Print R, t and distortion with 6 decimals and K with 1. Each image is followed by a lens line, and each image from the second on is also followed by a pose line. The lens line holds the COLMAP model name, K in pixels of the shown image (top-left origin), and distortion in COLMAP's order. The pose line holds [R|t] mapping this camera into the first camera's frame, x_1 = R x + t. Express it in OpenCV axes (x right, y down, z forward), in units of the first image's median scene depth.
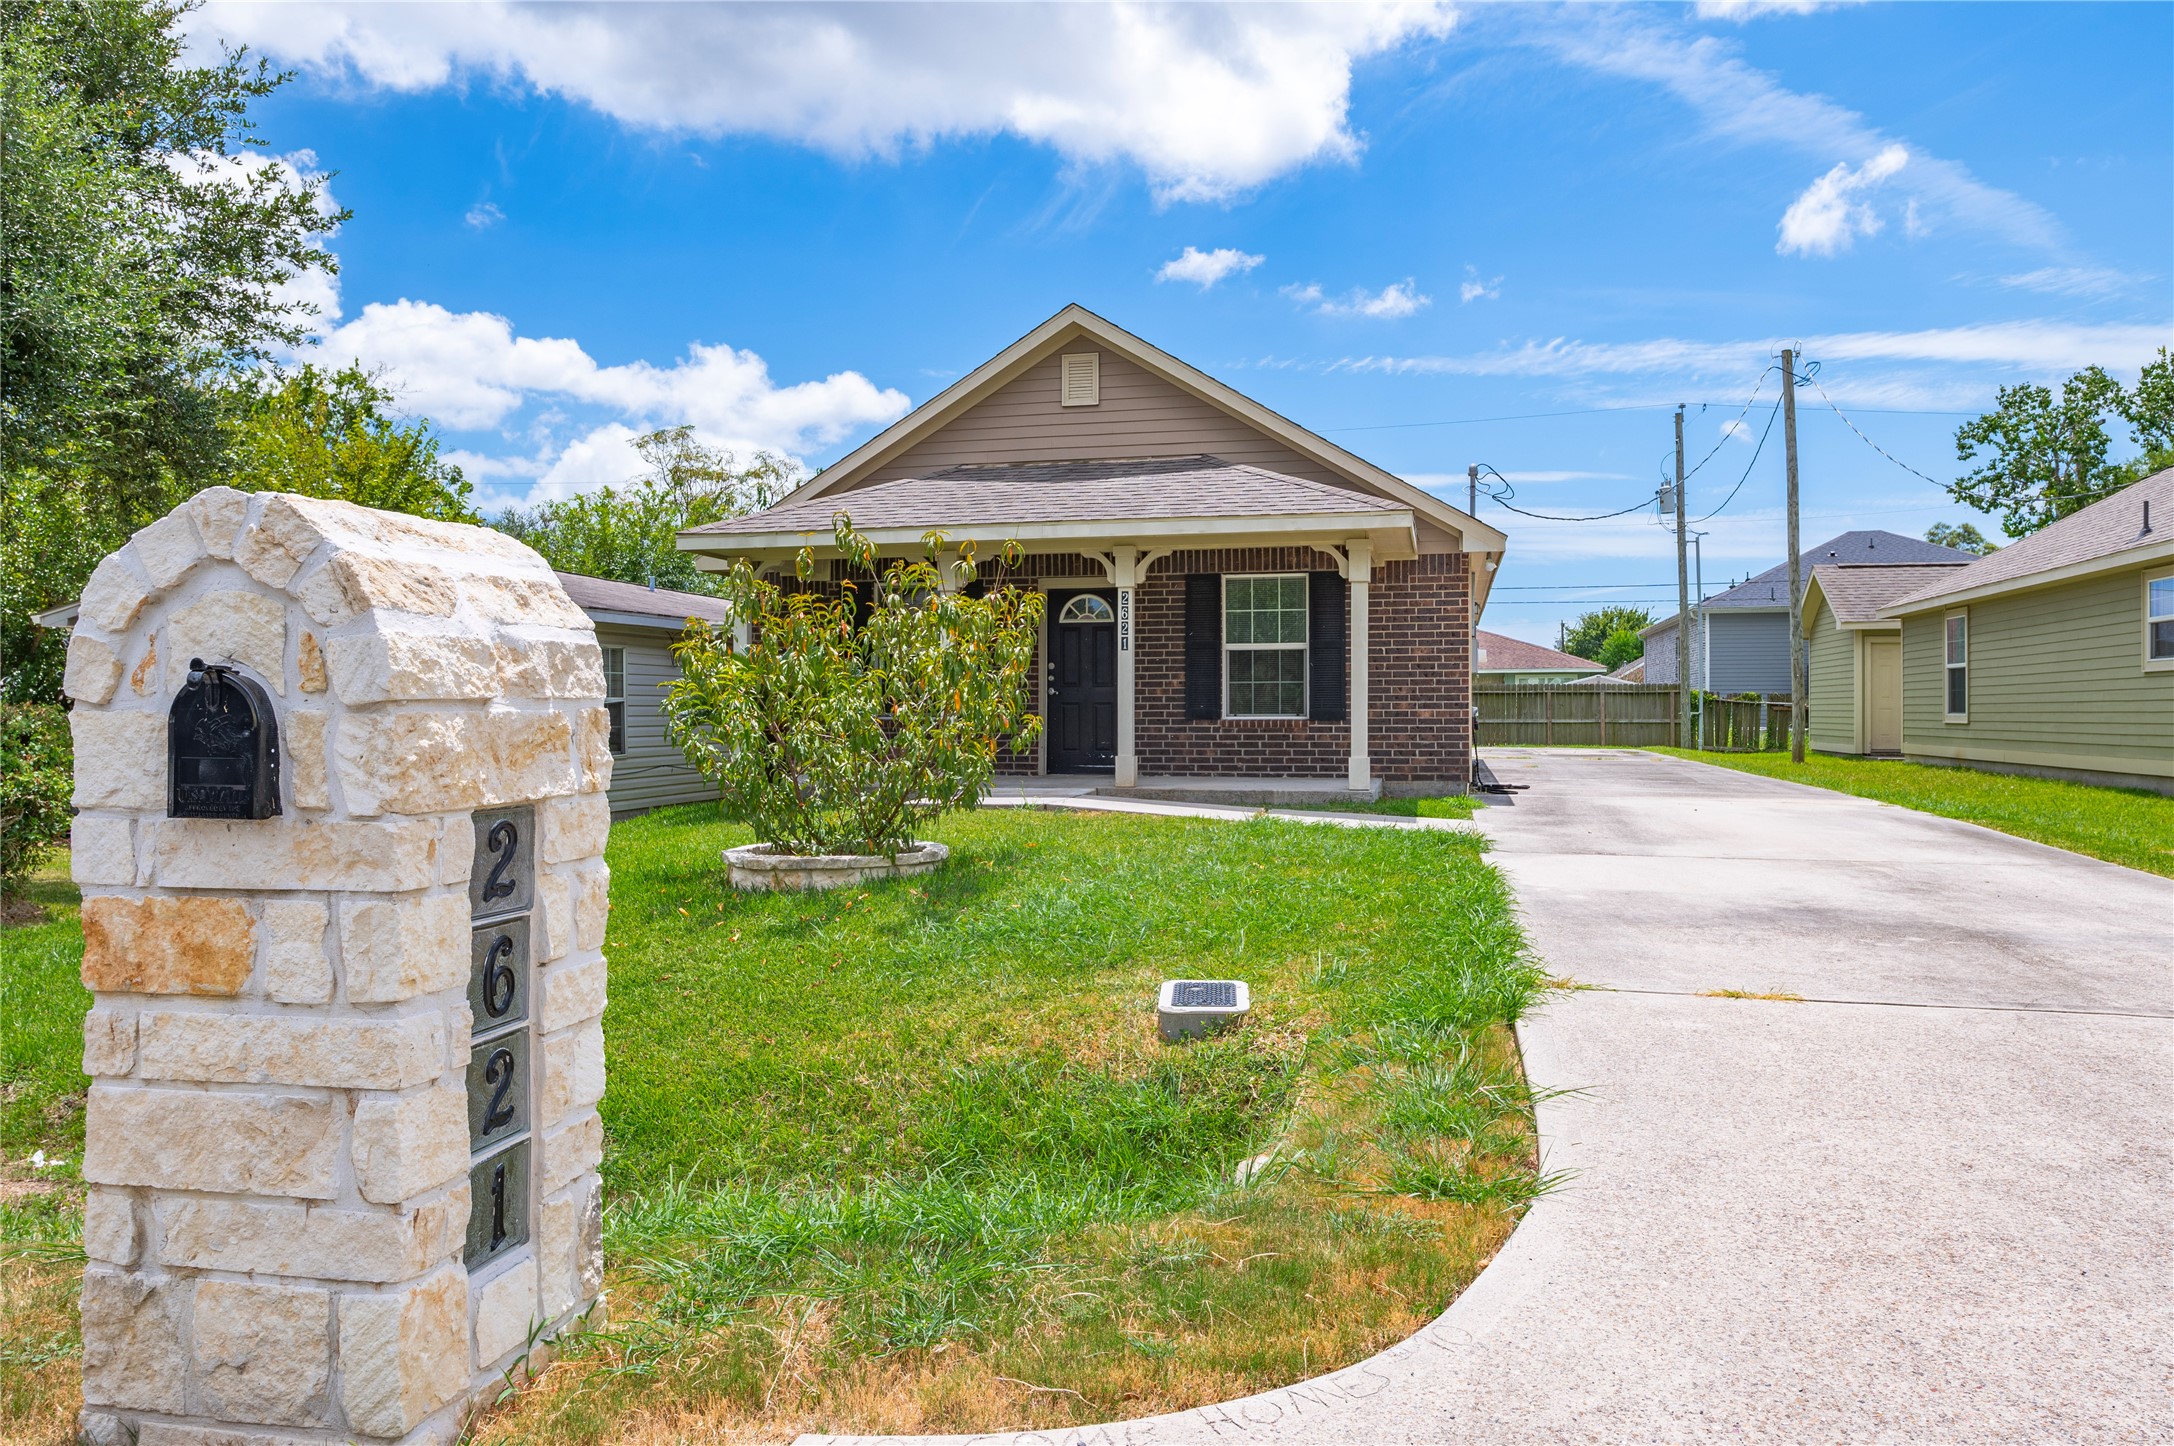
lens RADIAL K [[1512.6, 0, 1085.7], [0, 1512.6, 716.5], [0, 0, 1]] dist [-0.002625, -0.000903]
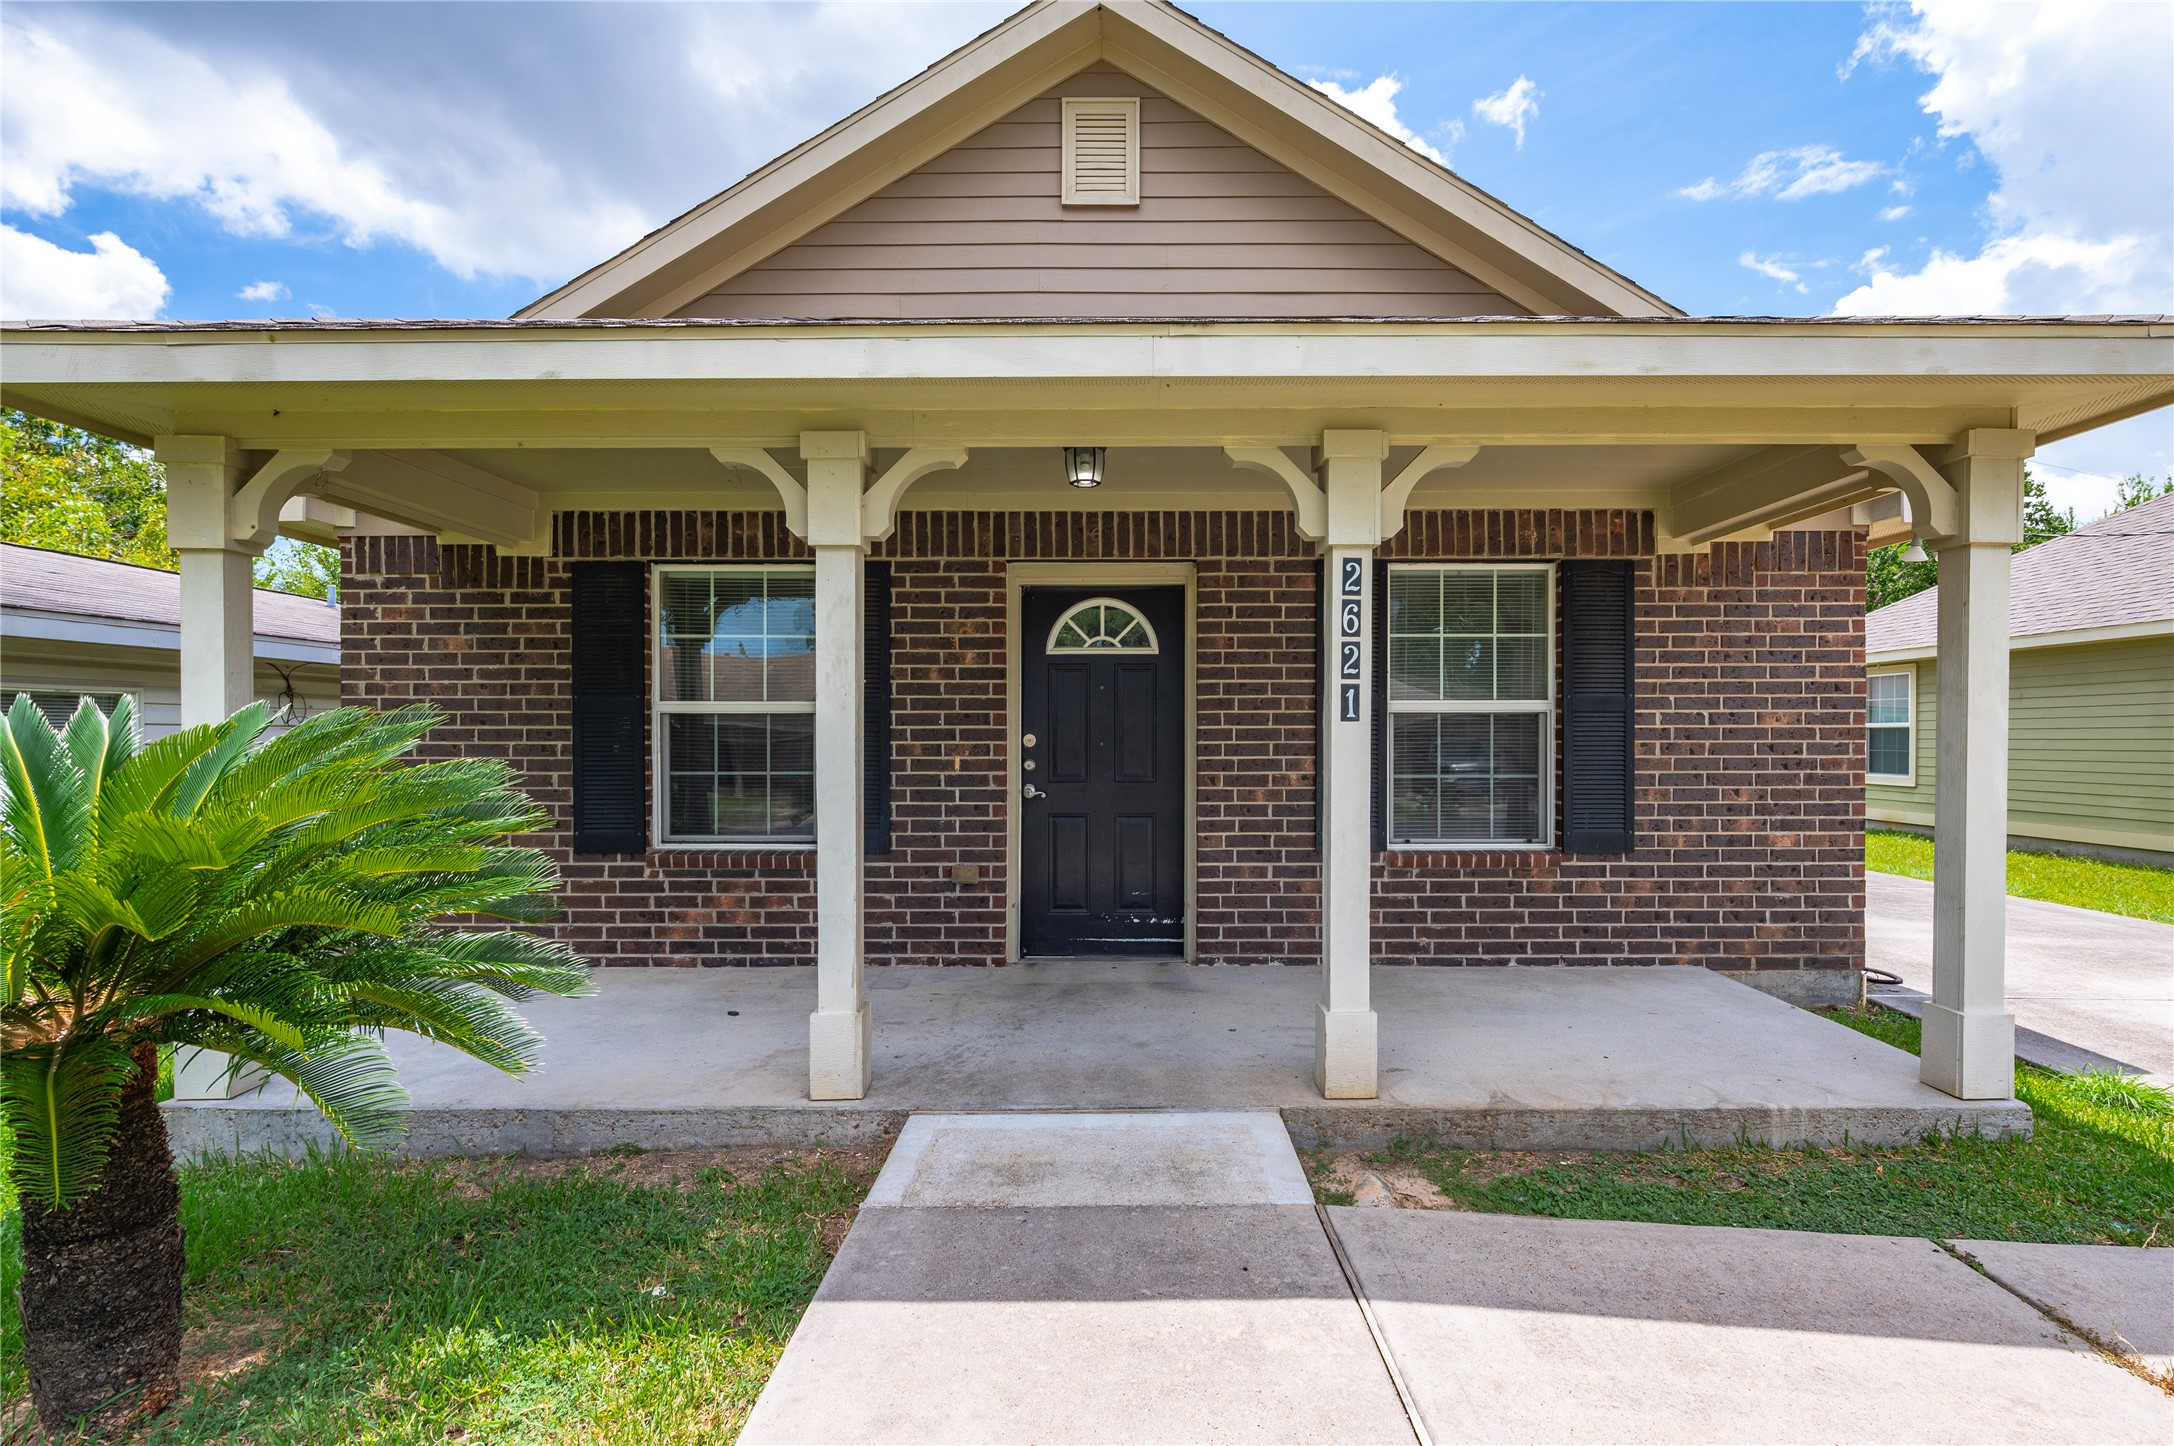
lens RADIAL K [[994.4, 0, 1095.0], [0, 994.4, 748.2], [0, 0, 1]] dist [-0.002699, -0.000719]
pose [[0.974728, -0.001664, 0.223390, -0.078119], [-0.000673, 0.999946, 0.010384, -0.035624], [-0.223395, -0.010272, 0.974674, 0.701195]]
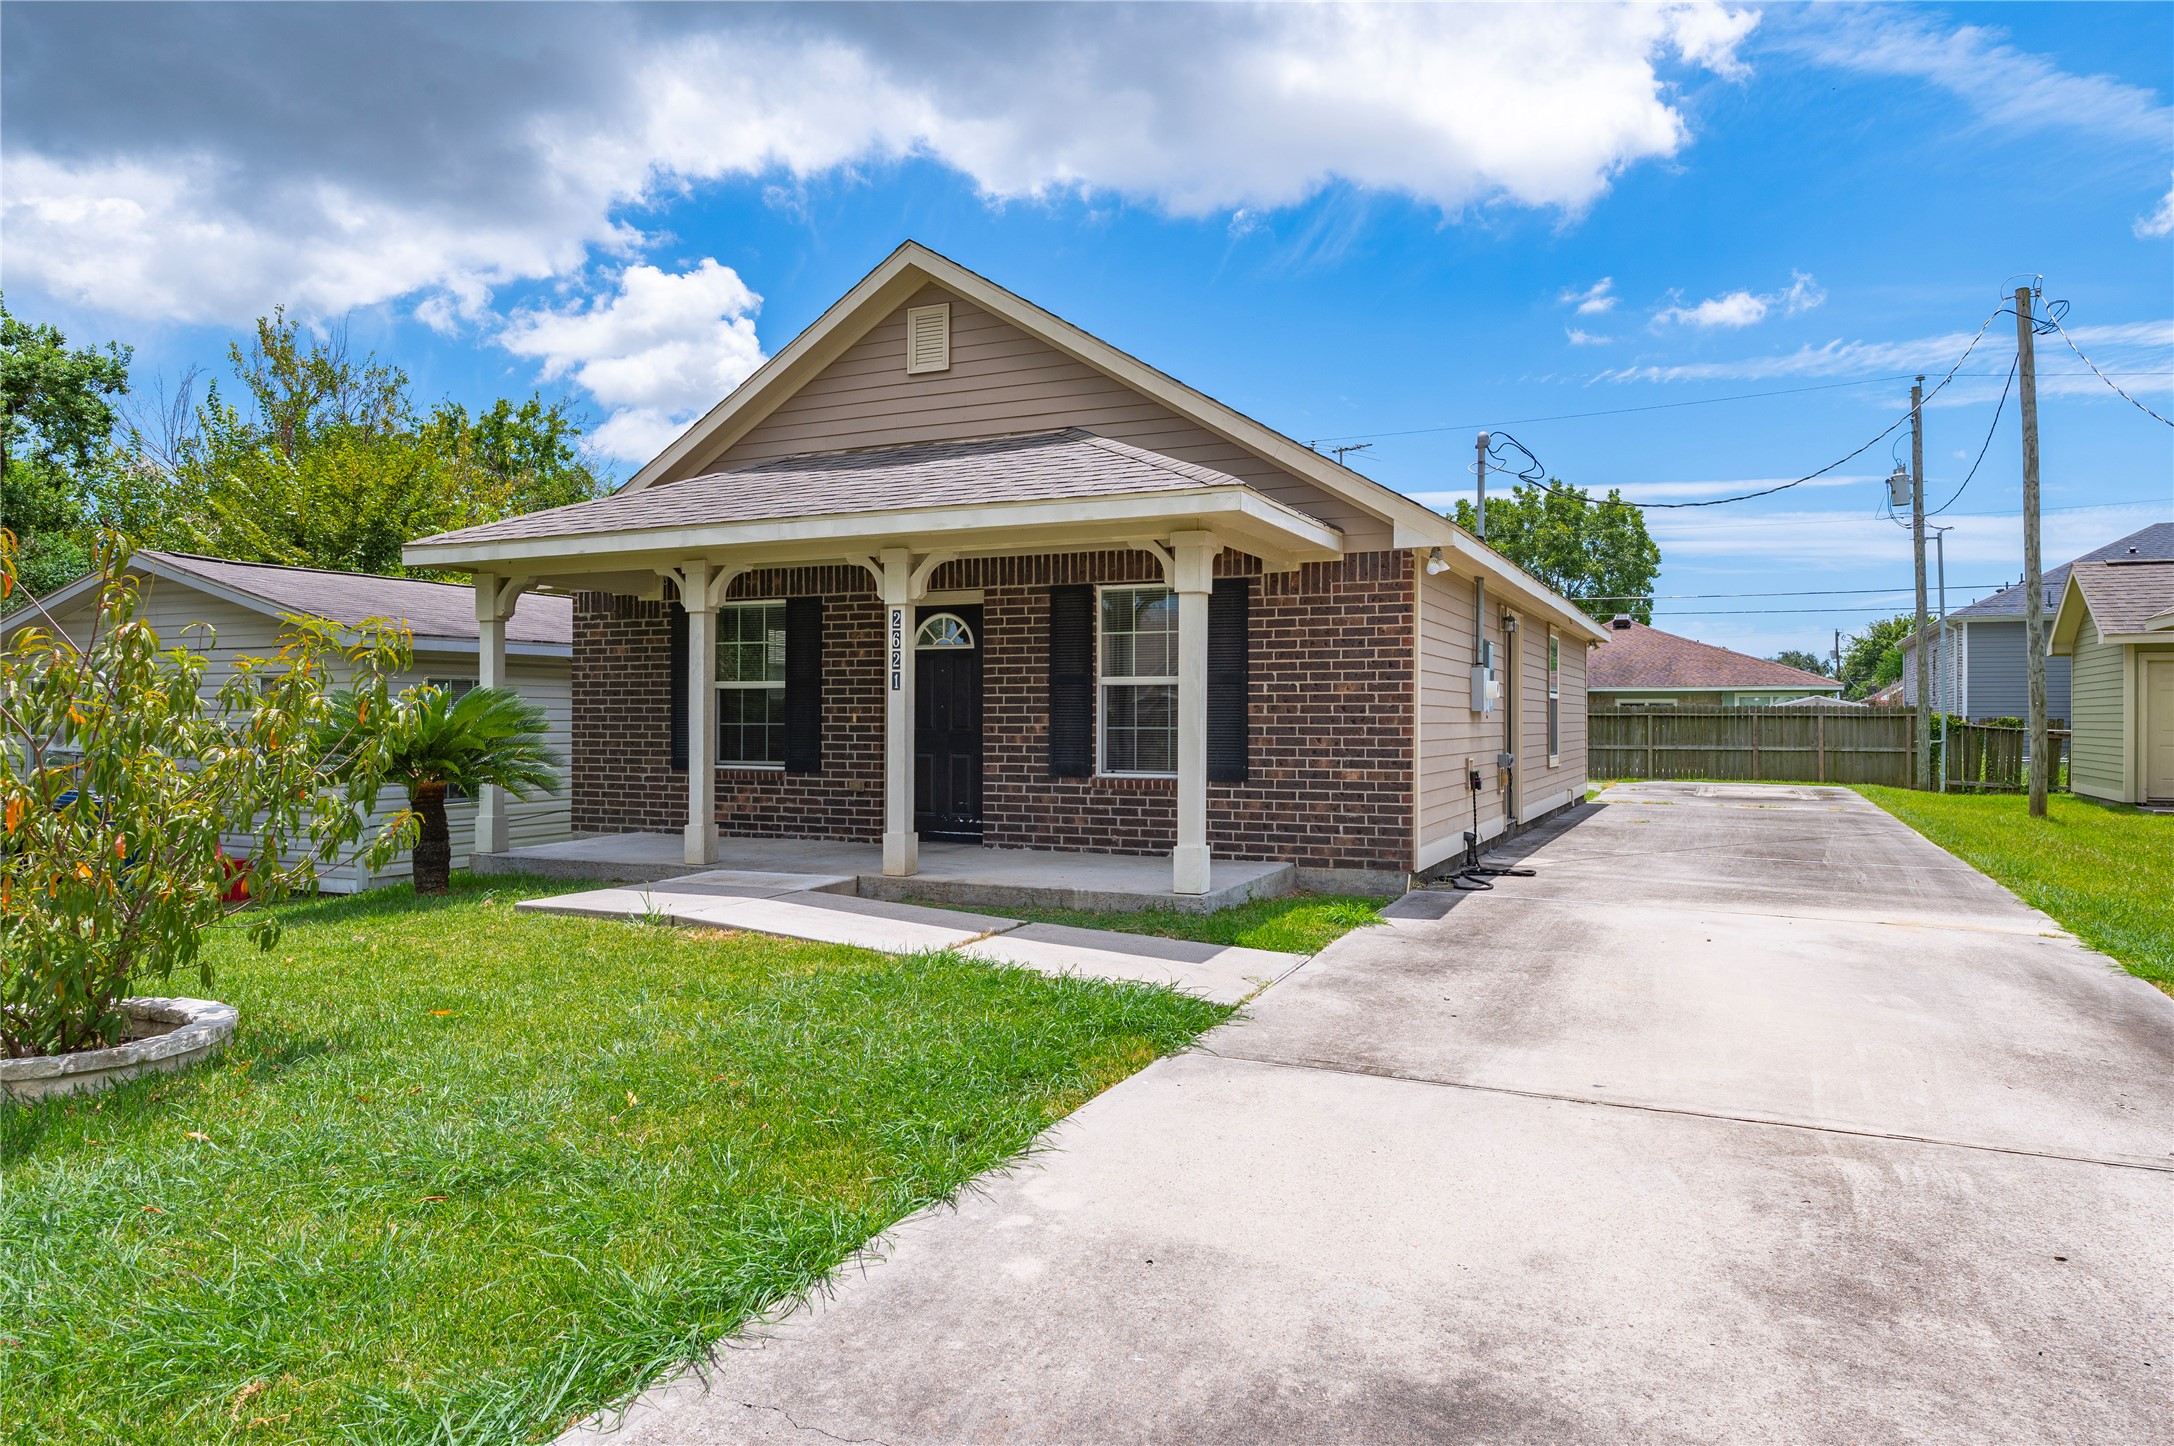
lens RADIAL K [[1402.7, 0, 1088.2], [0, 1402.7, 721.0], [0, 0, 1]] dist [-0.006789, -0.001465]
pose [[0.978050, 0.004512, -0.208323, 0.233452], [-0.004609, 0.999989, 0.000019, -0.026158], [0.208321, 0.000942, 0.978060, 0.314501]]
